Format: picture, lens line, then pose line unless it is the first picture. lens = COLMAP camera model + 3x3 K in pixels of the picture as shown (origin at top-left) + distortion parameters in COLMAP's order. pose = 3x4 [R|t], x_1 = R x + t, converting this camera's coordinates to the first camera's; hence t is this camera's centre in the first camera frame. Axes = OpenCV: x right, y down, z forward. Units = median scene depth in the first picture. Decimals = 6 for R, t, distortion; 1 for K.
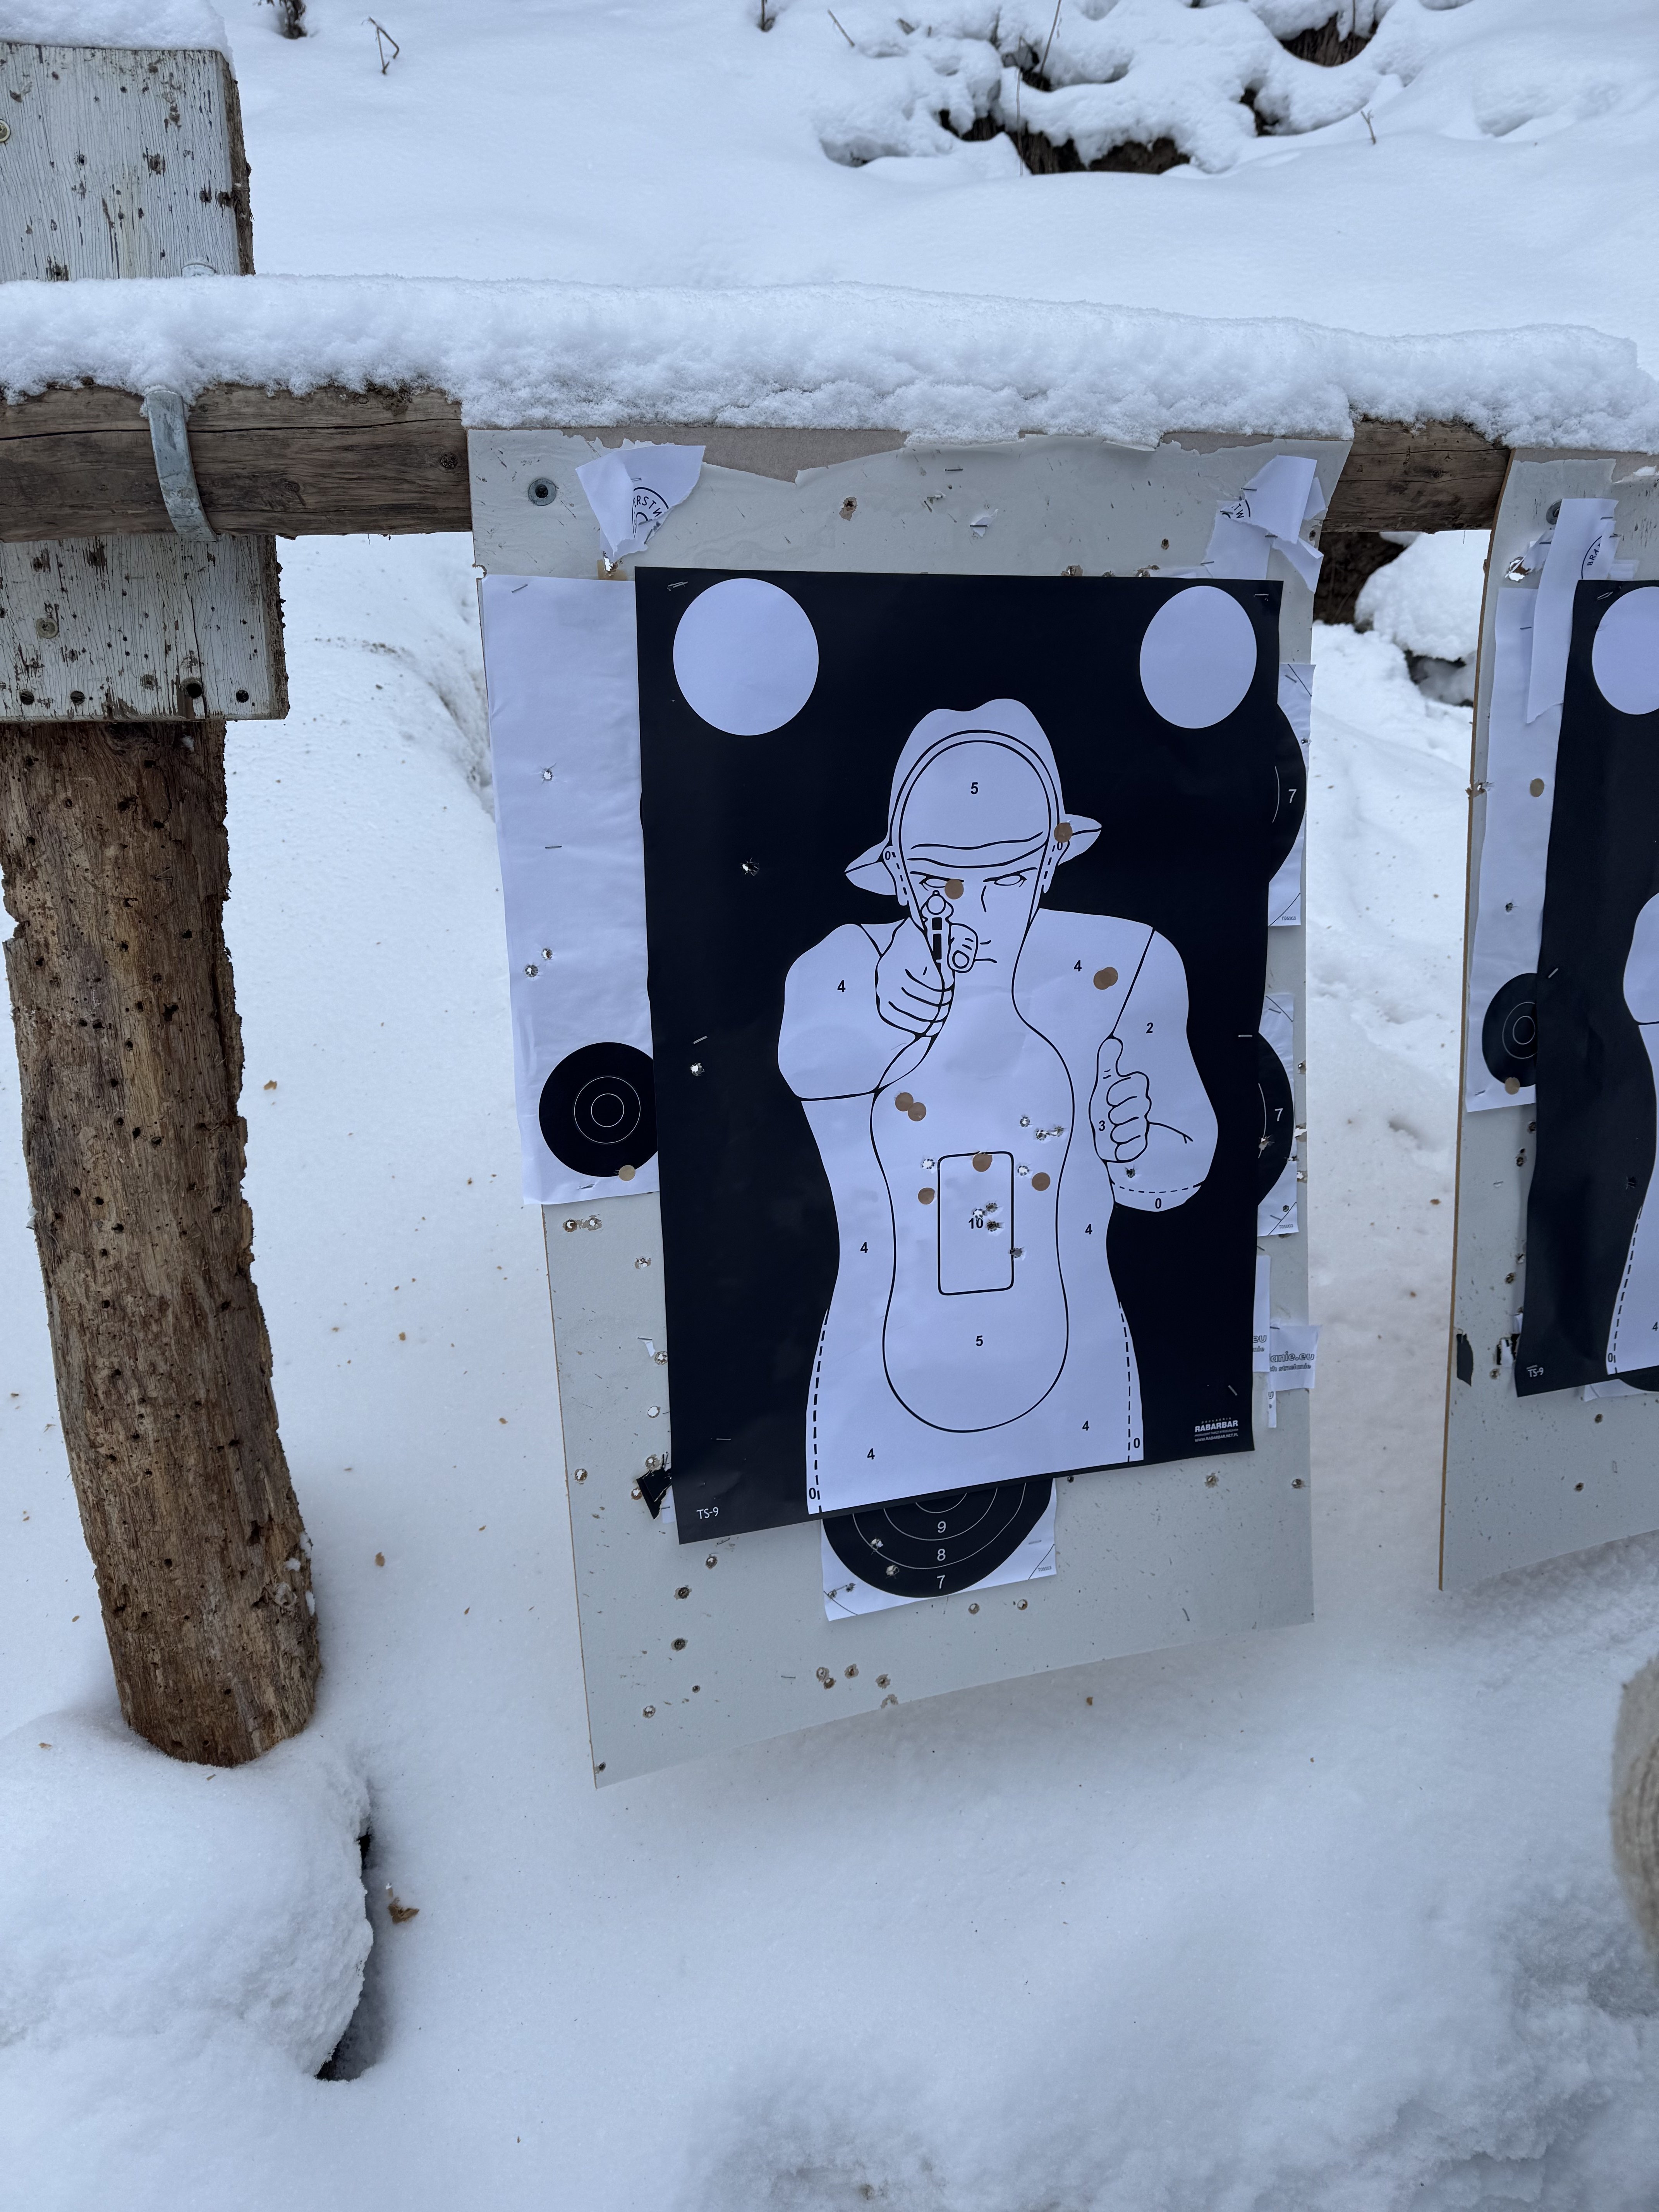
lens RADIAL K [[1568.6, 0, 862.5], [0, 1568.6, 1110.5], [0, 0, 1]] dist [0.085971, -0.062279]
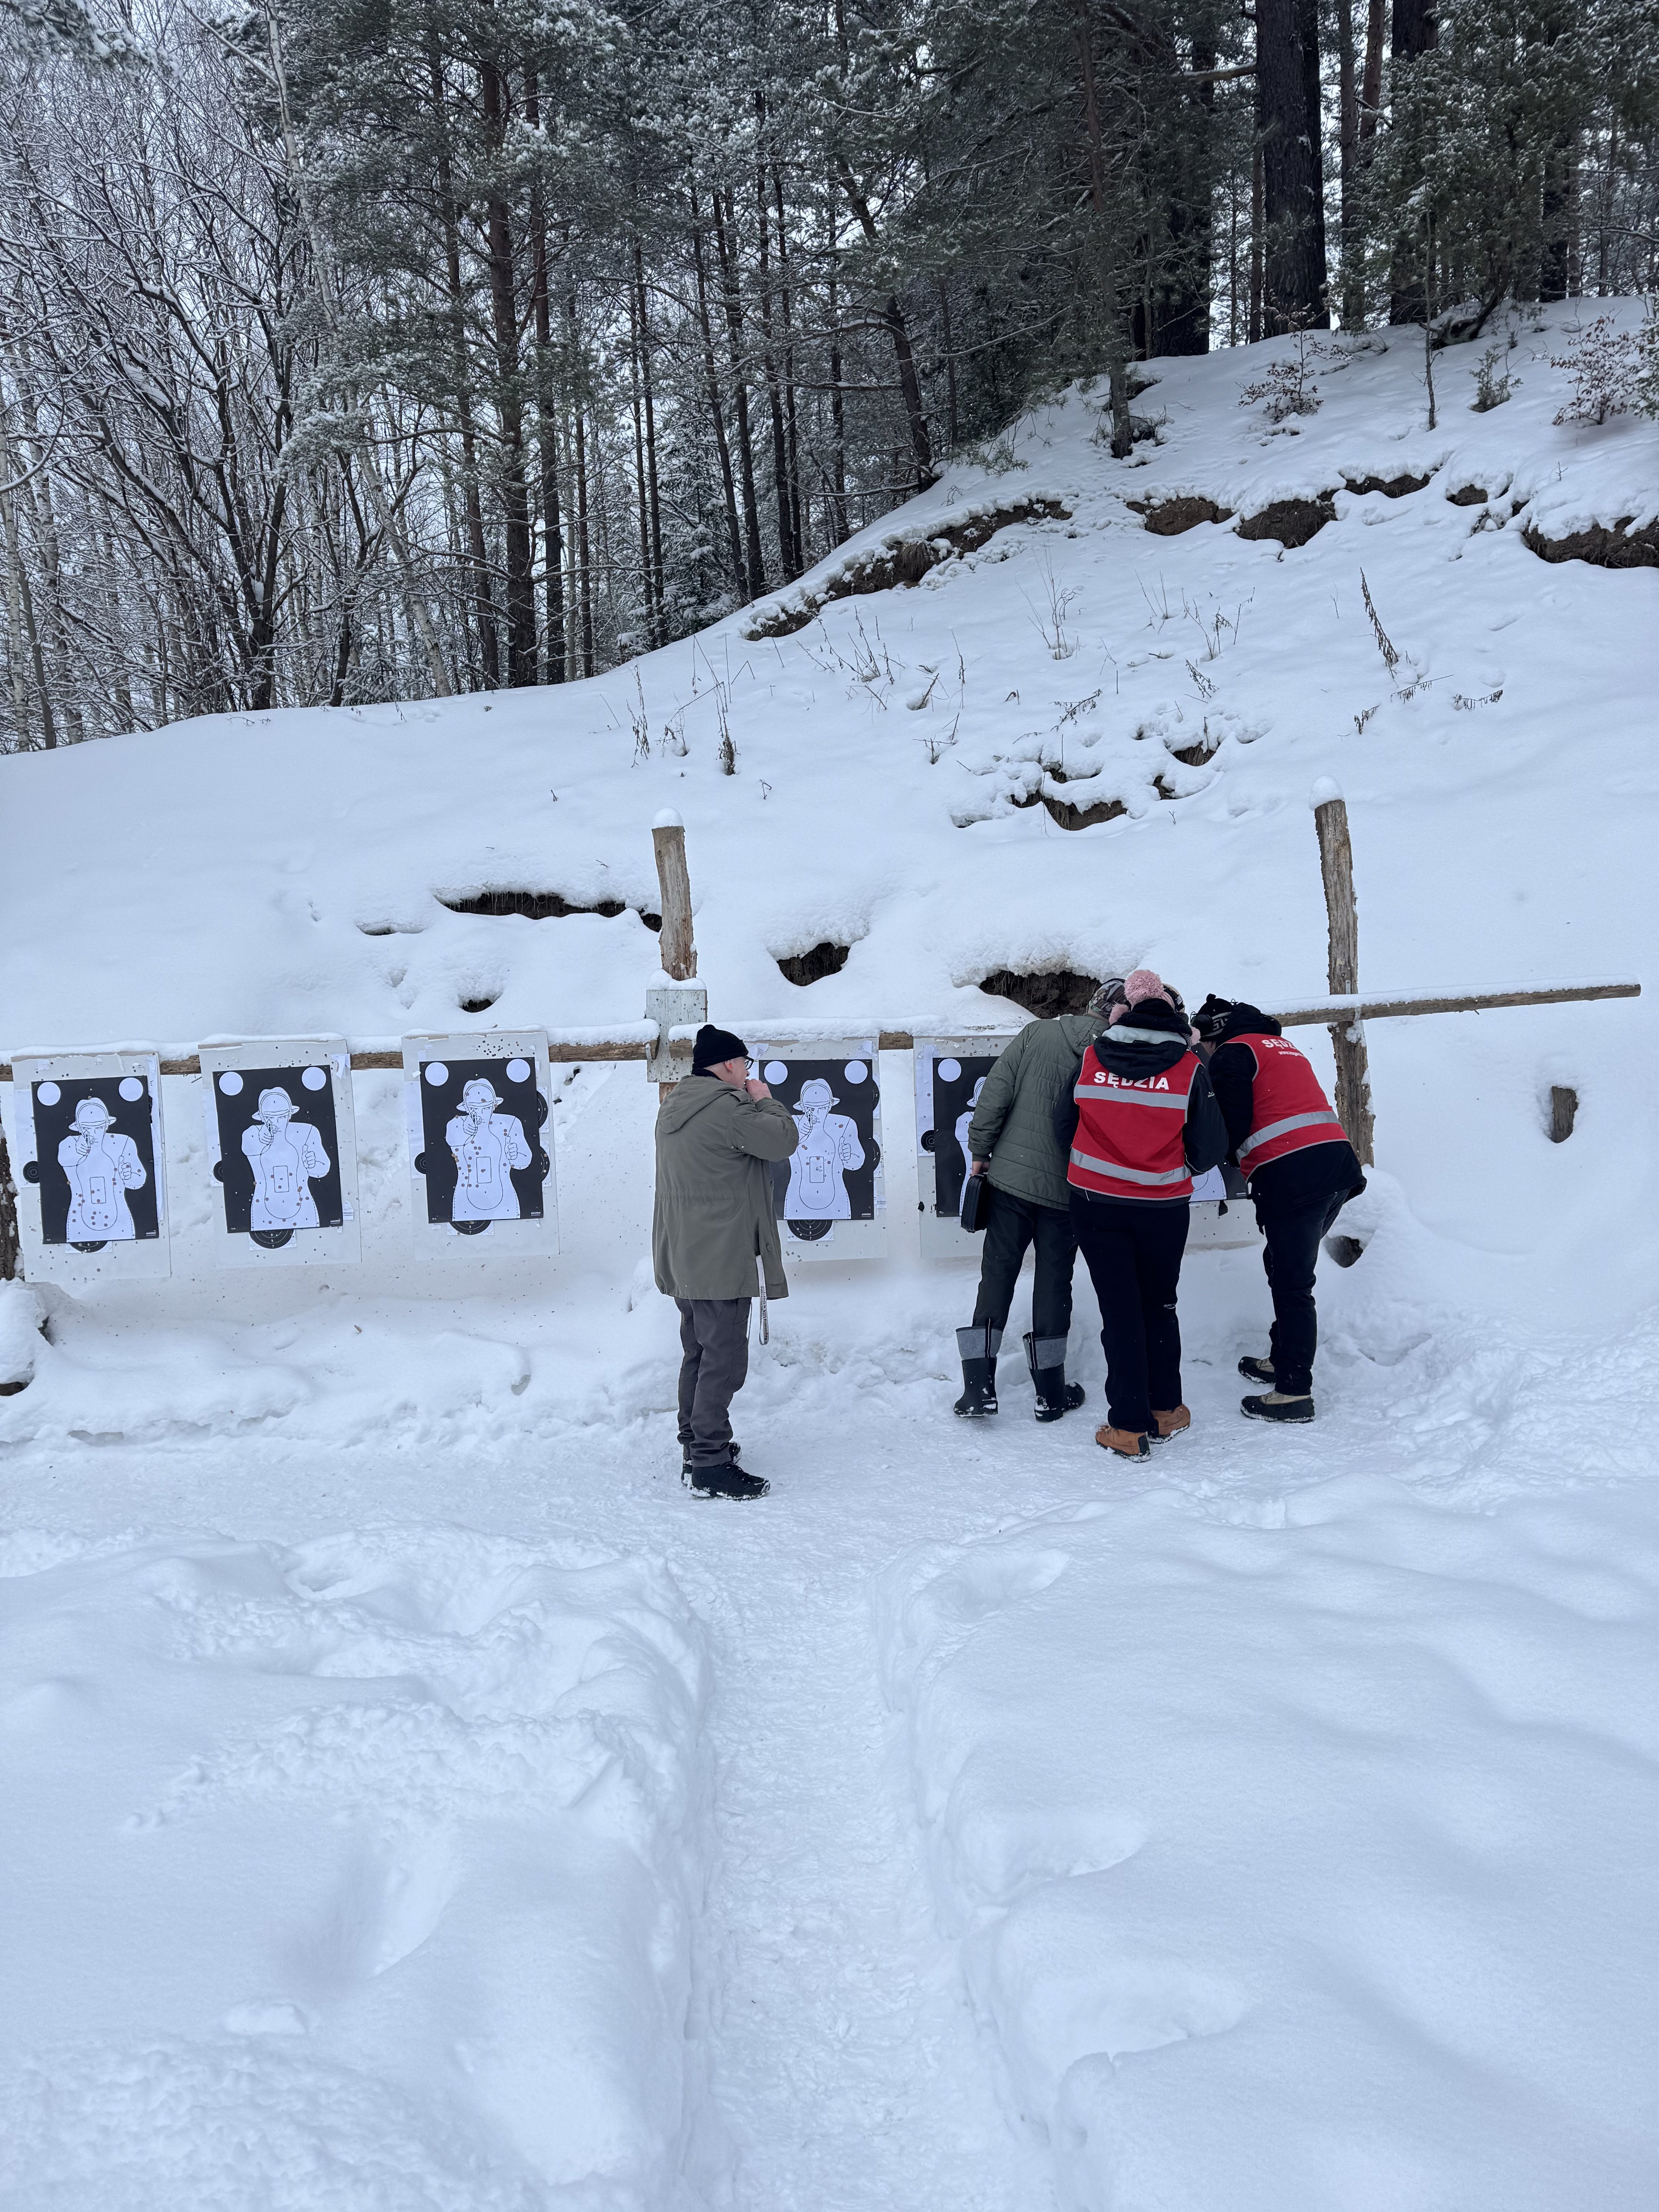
lens RADIAL K [[1568.6, 0, 837.8], [0, 1568.6, 1128.1], [0, 0, 1]] dist [0.085971, -0.062279]
pose [[0.969582, 0.002848, -0.244751, 0.348662], [-0.049652, 0.981431, -0.185279, 0.220832], [0.239678, 0.191795, 0.951719, -0.996040]]
